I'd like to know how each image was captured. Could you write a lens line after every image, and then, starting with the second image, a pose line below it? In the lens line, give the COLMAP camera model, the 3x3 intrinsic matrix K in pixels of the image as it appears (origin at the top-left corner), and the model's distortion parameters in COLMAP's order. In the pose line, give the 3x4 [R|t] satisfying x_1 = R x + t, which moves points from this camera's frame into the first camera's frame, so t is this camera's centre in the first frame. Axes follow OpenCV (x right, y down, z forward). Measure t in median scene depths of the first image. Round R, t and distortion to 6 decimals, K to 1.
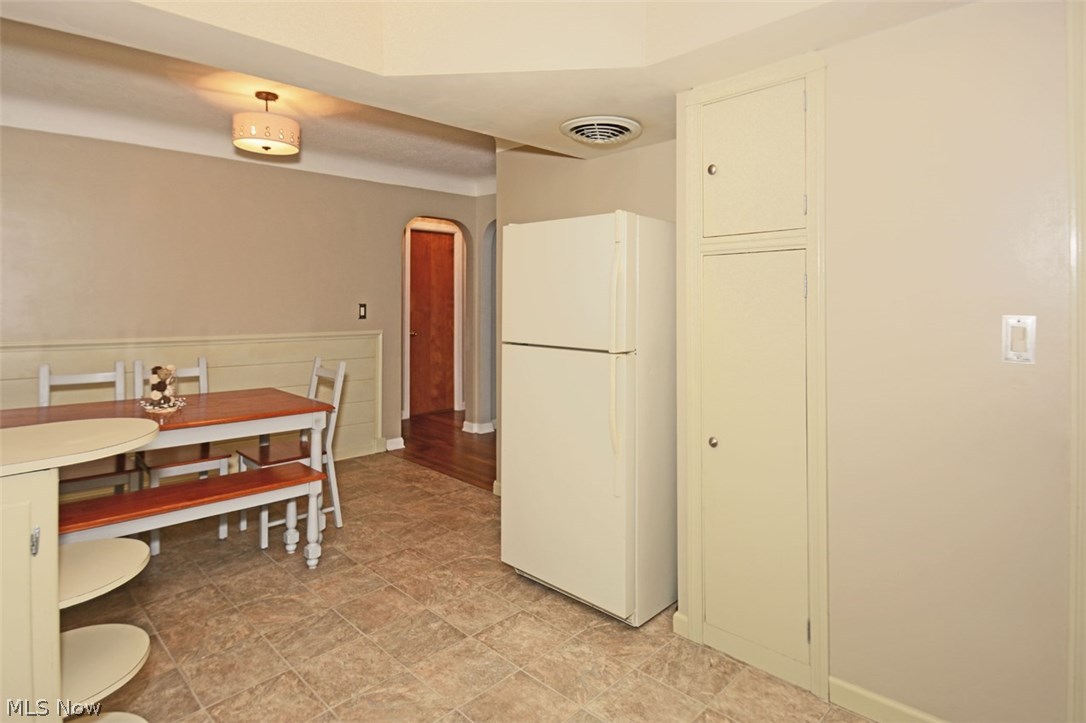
lens RADIAL K [[550.0, 0, 482.6], [0, 550.0, 293.3], [0, 0, 1]] dist [0.007326, -0.001368]
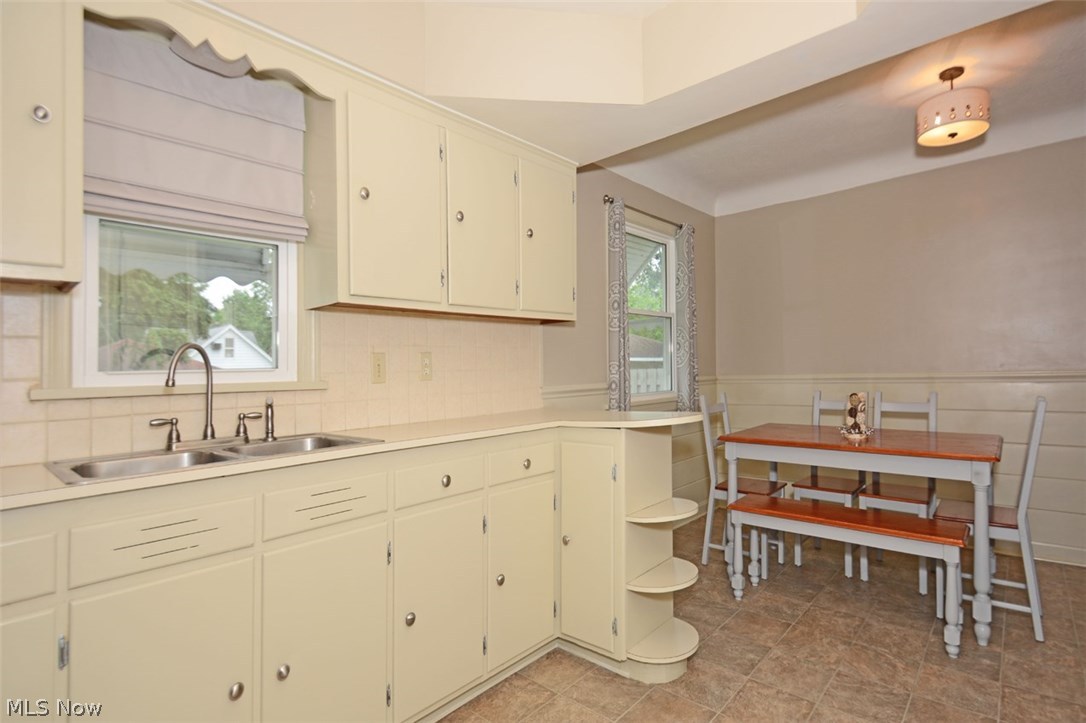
lens RADIAL K [[550.0, 0, 524.0], [0, 550.0, 355.9], [0, 0, 1]] dist [0.007326, -0.001368]
pose [[0.065840, -0.021331, -0.997602, 0.446015], [0.020255, 0.999594, -0.020037, 0.076536], [0.997625, -0.018887, 0.066245, 0.352397]]
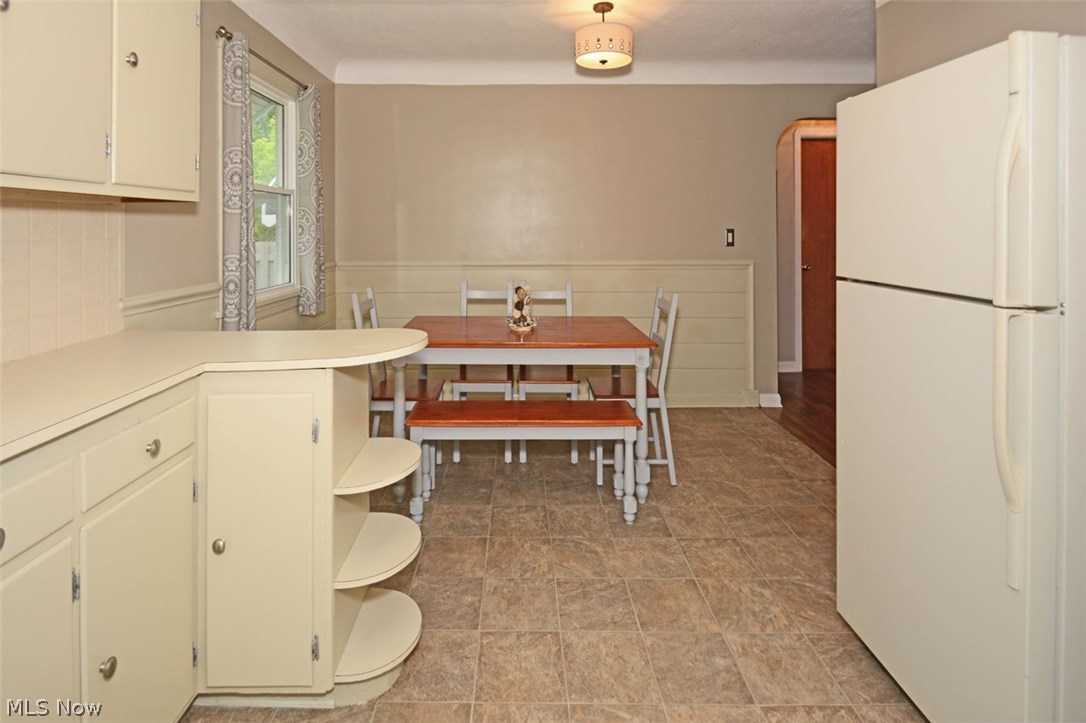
lens RADIAL K [[550.0, 0, 557.6], [0, 550.0, 238.7], [0, 0, 1]] dist [0.007326, -0.001368]
pose [[0.765911, -0.000858, -0.642946, 0.176560], [0.014115, 0.999781, 0.015481, 0.024079], [0.642792, -0.020933, 0.765755, 0.255110]]
